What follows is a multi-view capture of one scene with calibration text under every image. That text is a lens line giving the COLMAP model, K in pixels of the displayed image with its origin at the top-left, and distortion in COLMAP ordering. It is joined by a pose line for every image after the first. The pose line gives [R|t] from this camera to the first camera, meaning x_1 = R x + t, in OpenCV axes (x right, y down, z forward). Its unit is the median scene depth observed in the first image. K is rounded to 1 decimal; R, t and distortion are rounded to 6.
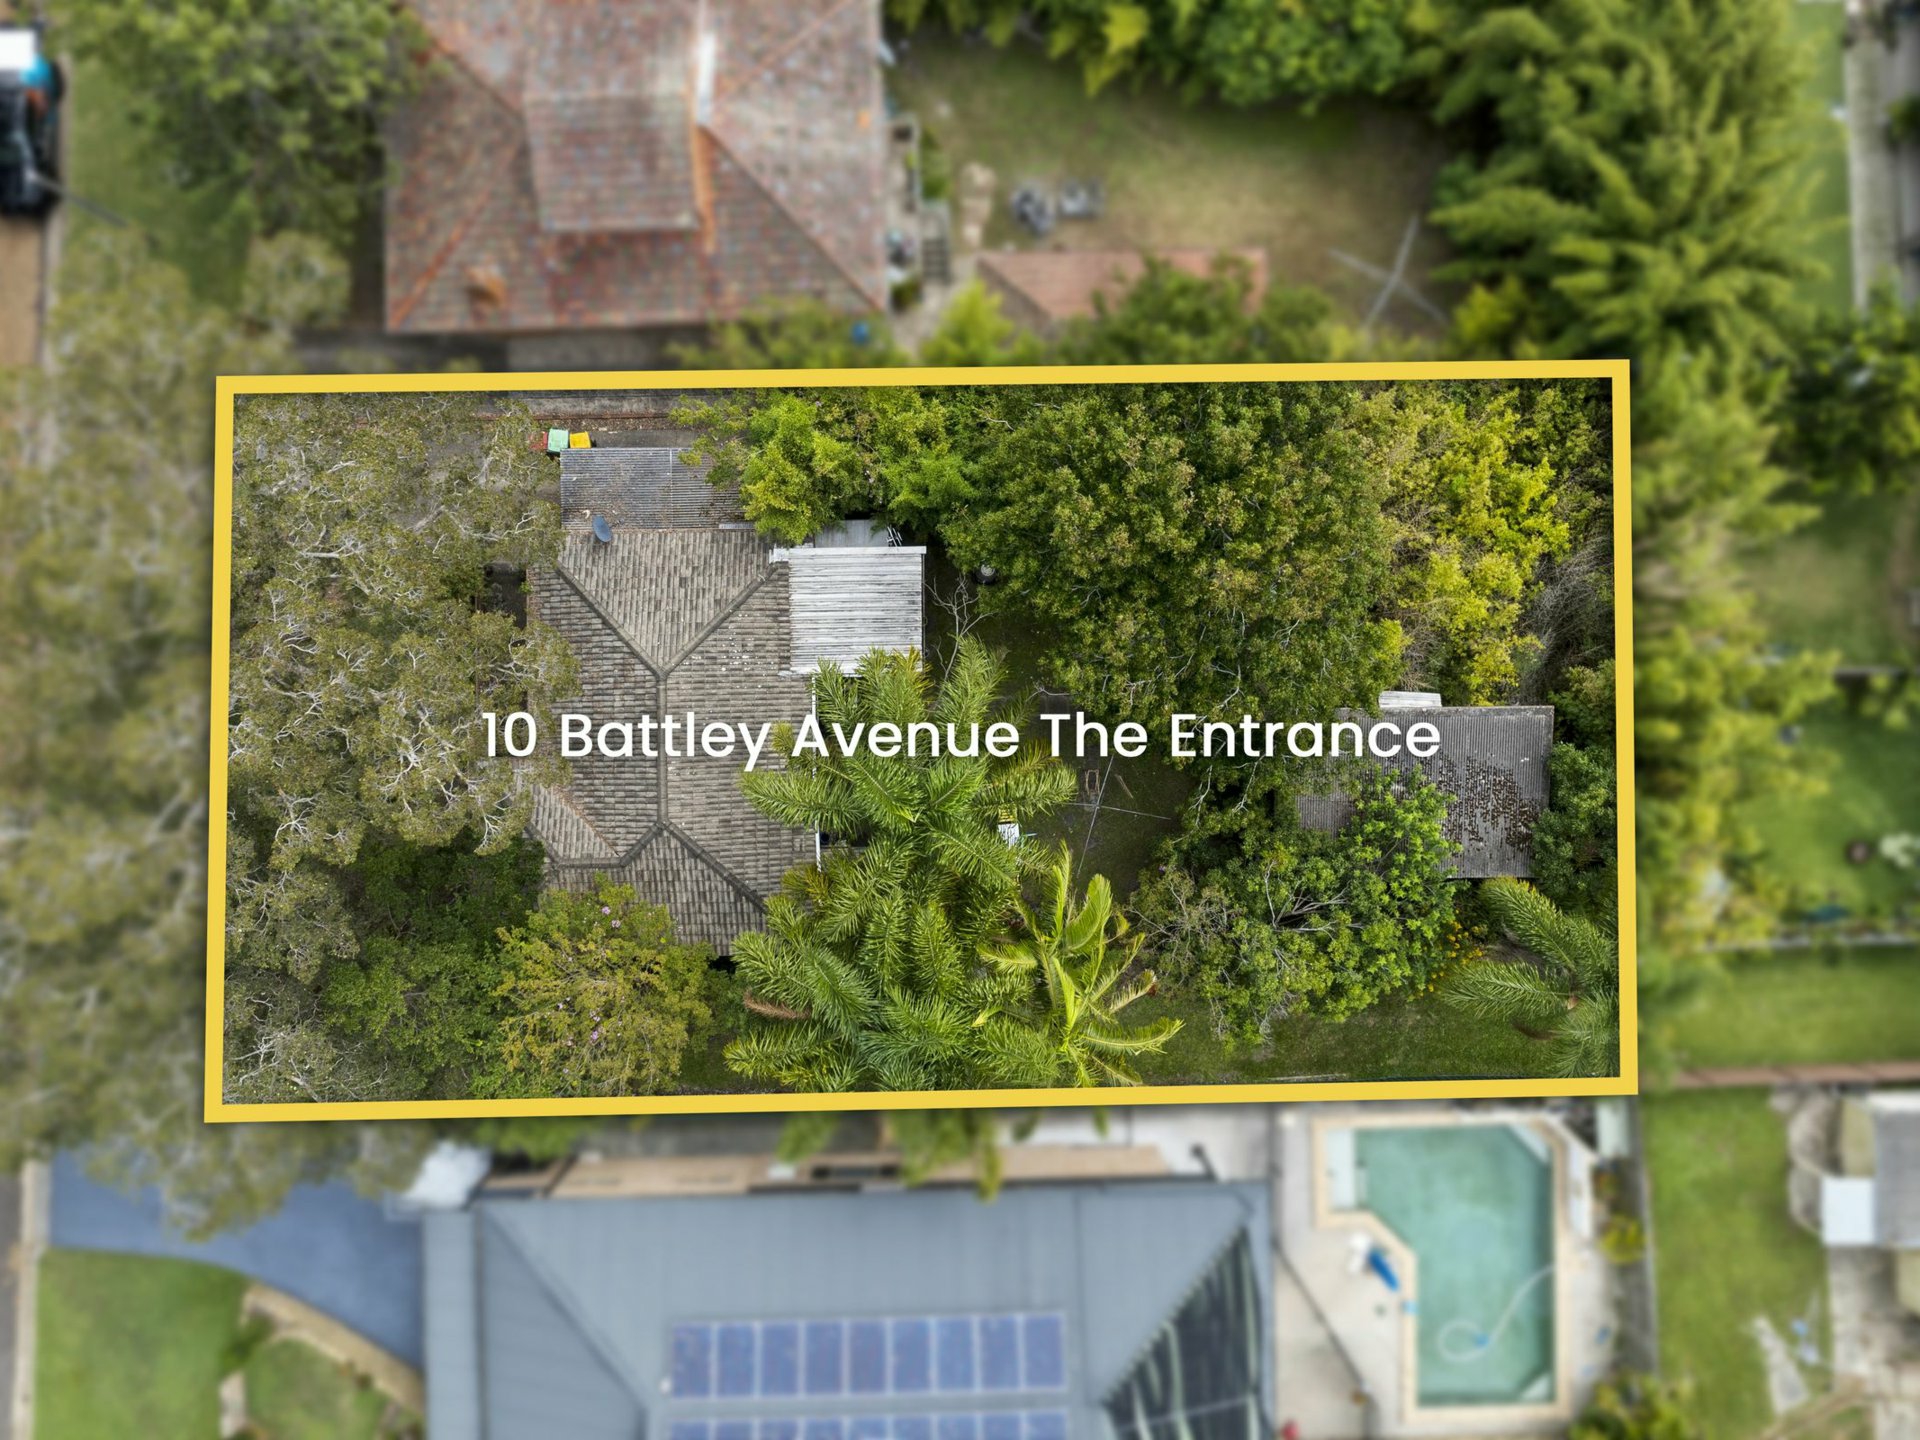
lens RADIAL K [[1368.0, 0, 998.7], [0, 1368.0, 841.8], [0, 0, 1]] dist [0.009876, -0.050274]
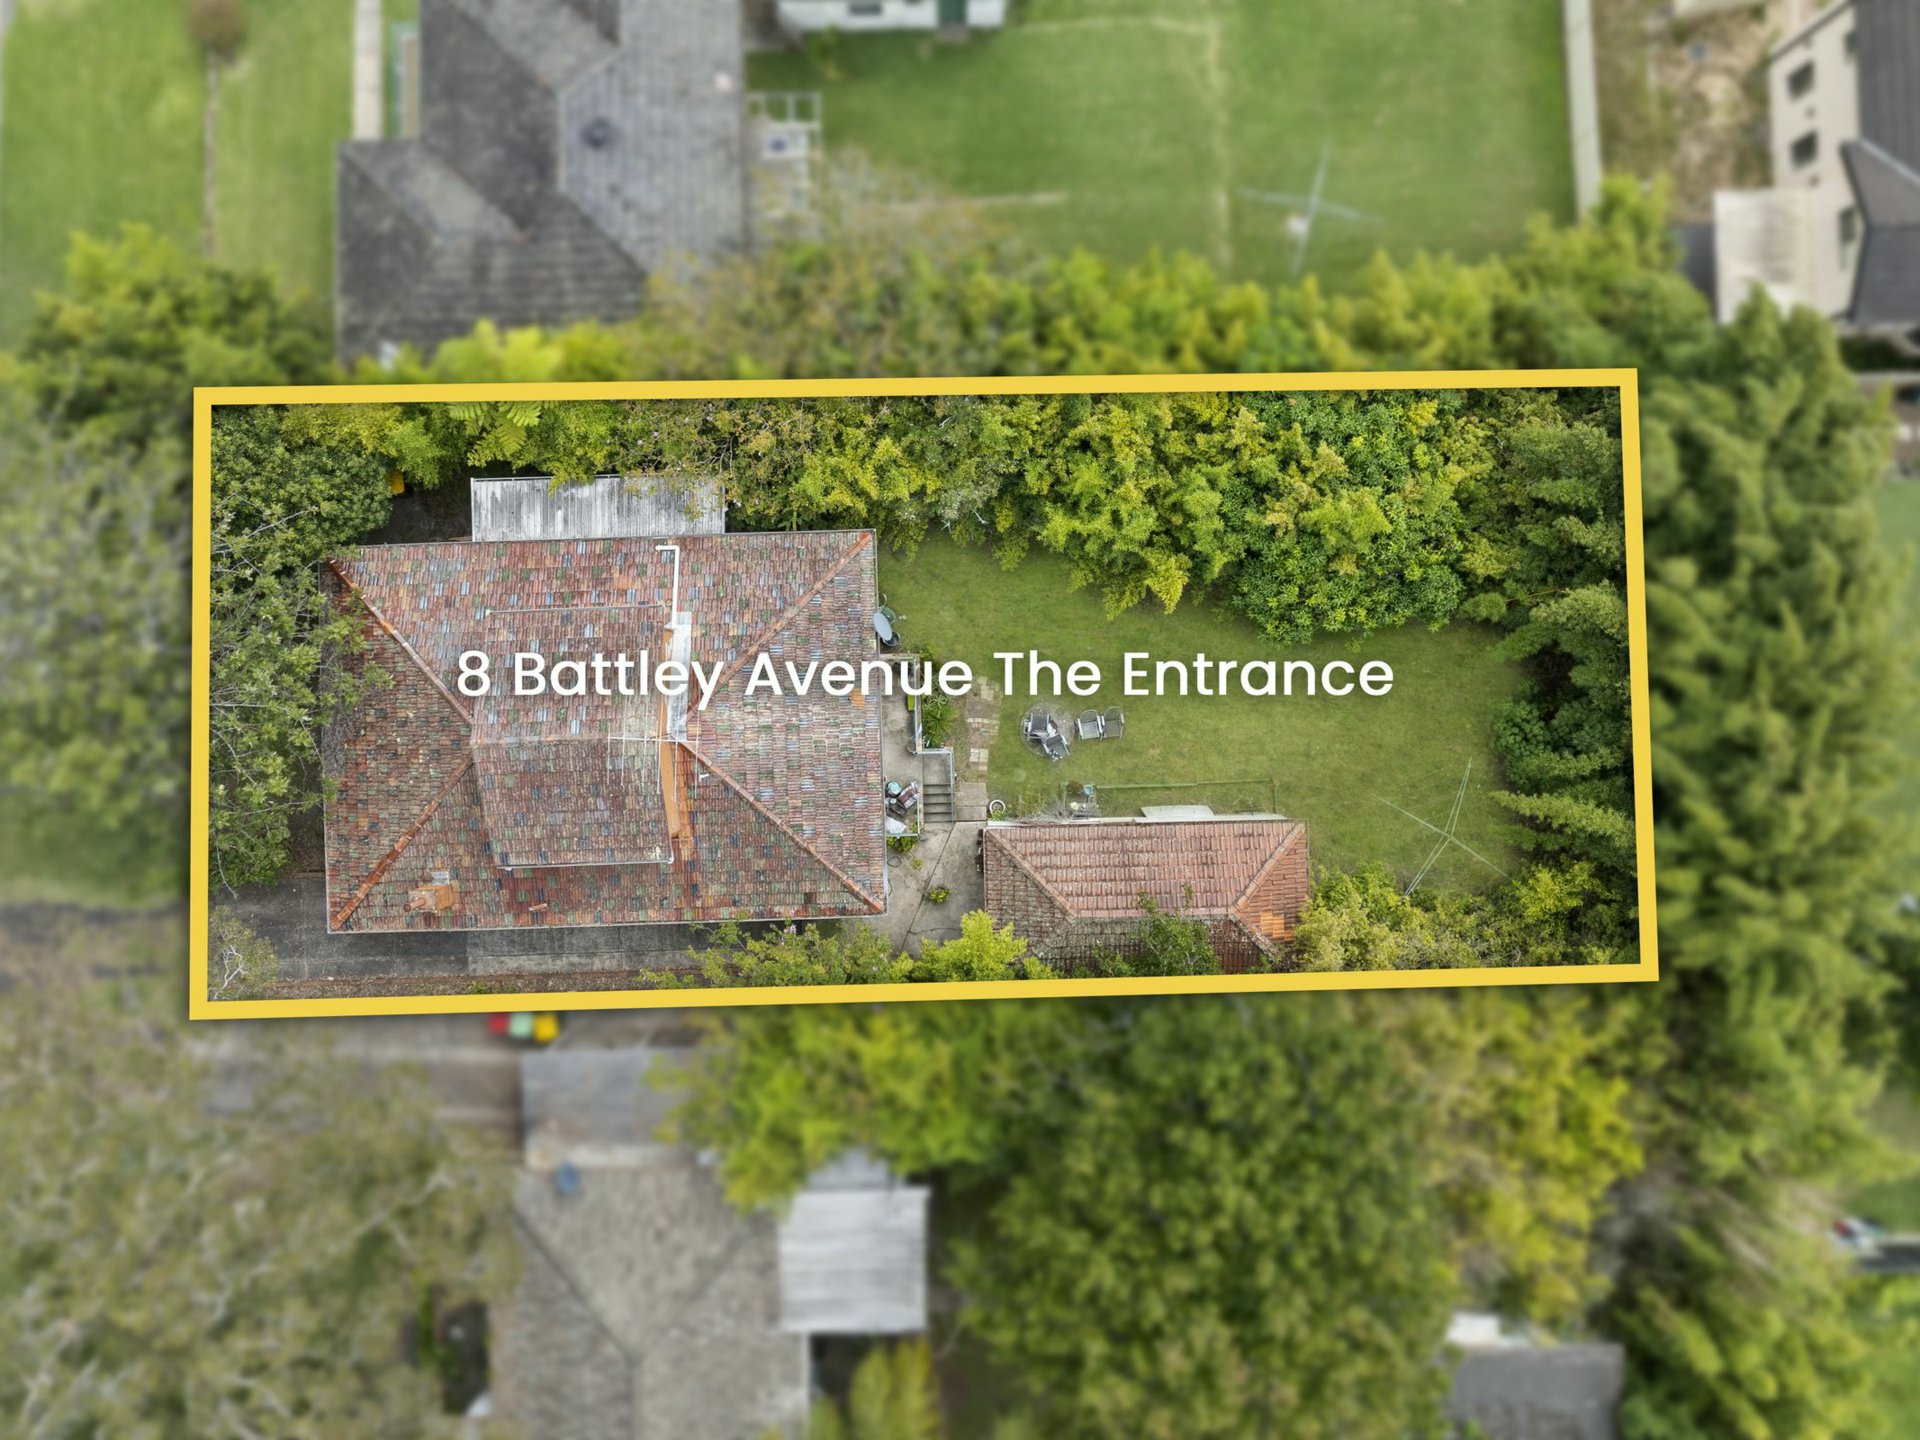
lens RADIAL K [[1329.3, 0, 1002.2], [0, 1329.3, 678.8], [0, 0, 1]] dist [-0.012530, 0.002989]
pose [[0.999995, -0.001516, 0.002899, -0.007321], [0.001487, 0.999950, 0.009913, -0.550741], [-0.002914, -0.009908, 0.999947, 0.131960]]
